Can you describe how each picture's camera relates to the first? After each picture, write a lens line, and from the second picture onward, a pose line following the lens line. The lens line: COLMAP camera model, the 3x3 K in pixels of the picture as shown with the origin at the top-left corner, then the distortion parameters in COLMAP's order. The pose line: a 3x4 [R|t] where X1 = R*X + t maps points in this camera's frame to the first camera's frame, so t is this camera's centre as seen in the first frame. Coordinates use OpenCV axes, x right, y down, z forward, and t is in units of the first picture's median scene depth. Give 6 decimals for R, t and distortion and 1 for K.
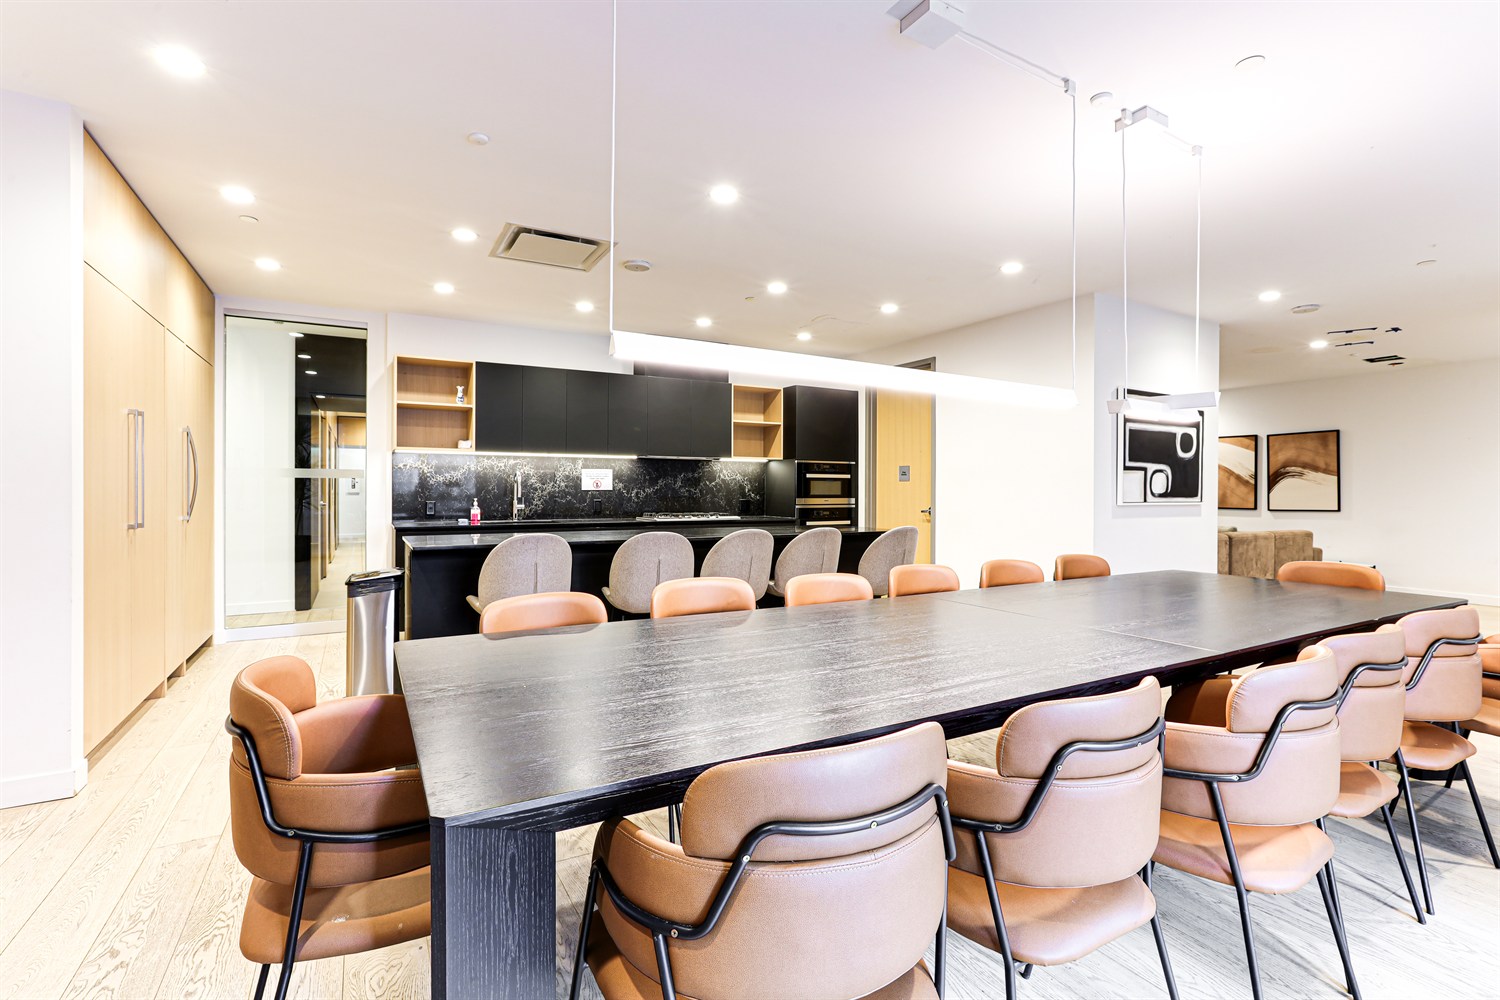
lens RADIAL K [[681.0, 0, 762.5], [0, 681.0, 494.0], [0, 0, 1]] dist [-0.003199, 0.001905]
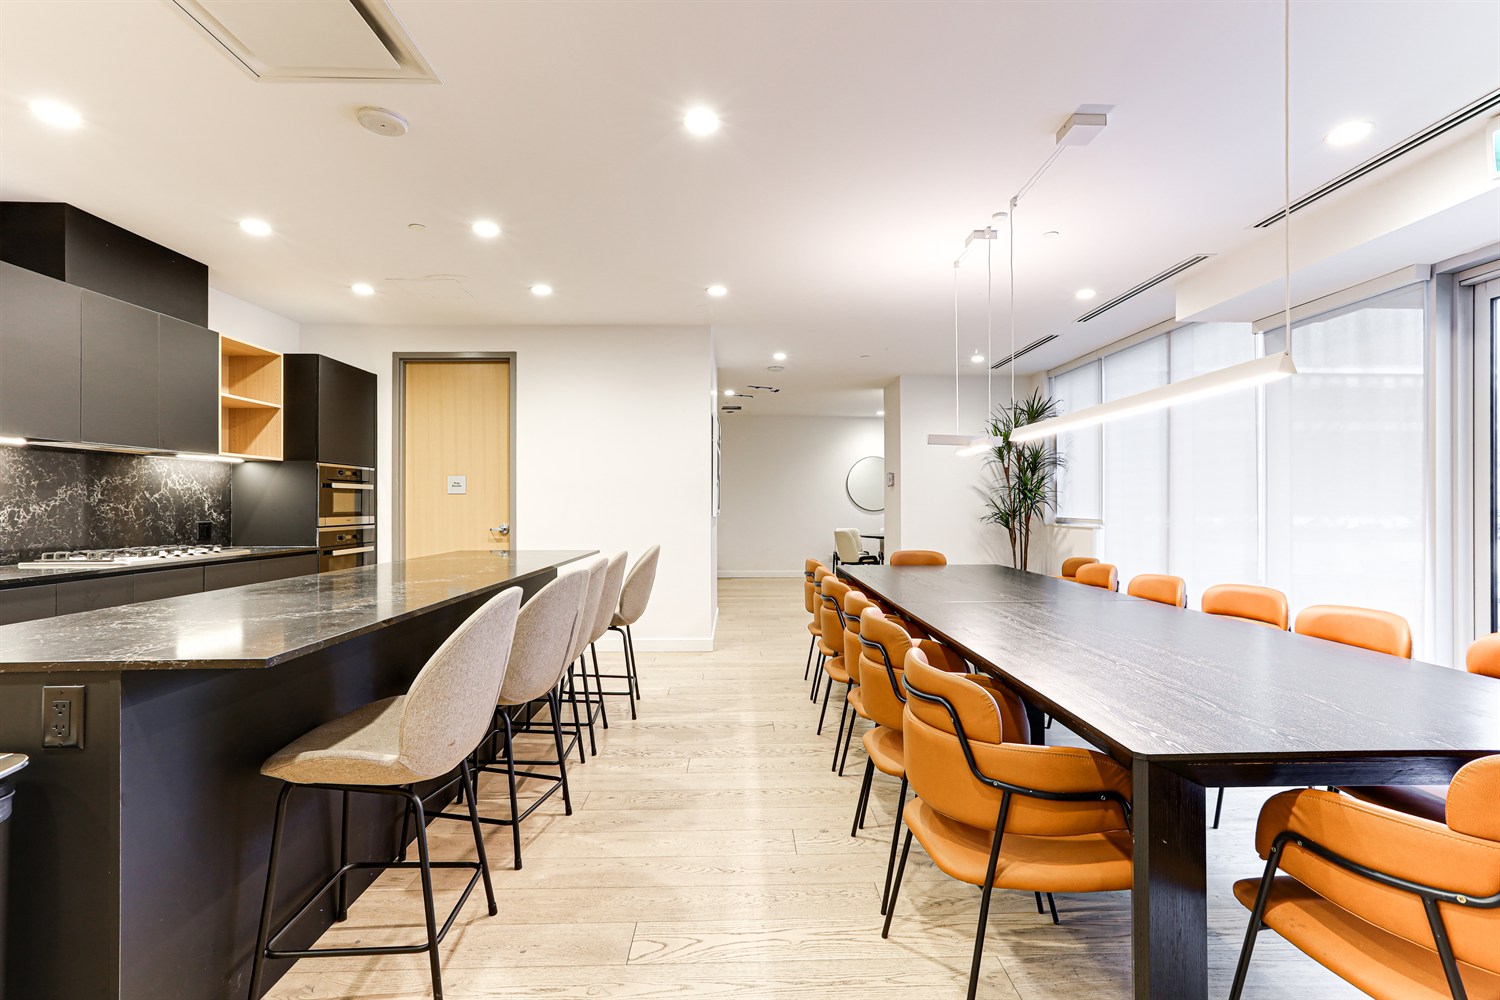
lens RADIAL K [[681.0, 0, 734.9], [0, 681.0, 501.4], [0, 0, 1]] dist [-0.003199, 0.001905]
pose [[0.487558, -0.000661, 0.873091, -0.359960], [0.005843, 0.999980, -0.002506, -0.006609], [-0.873071, 0.006323, 0.487552, 0.310060]]
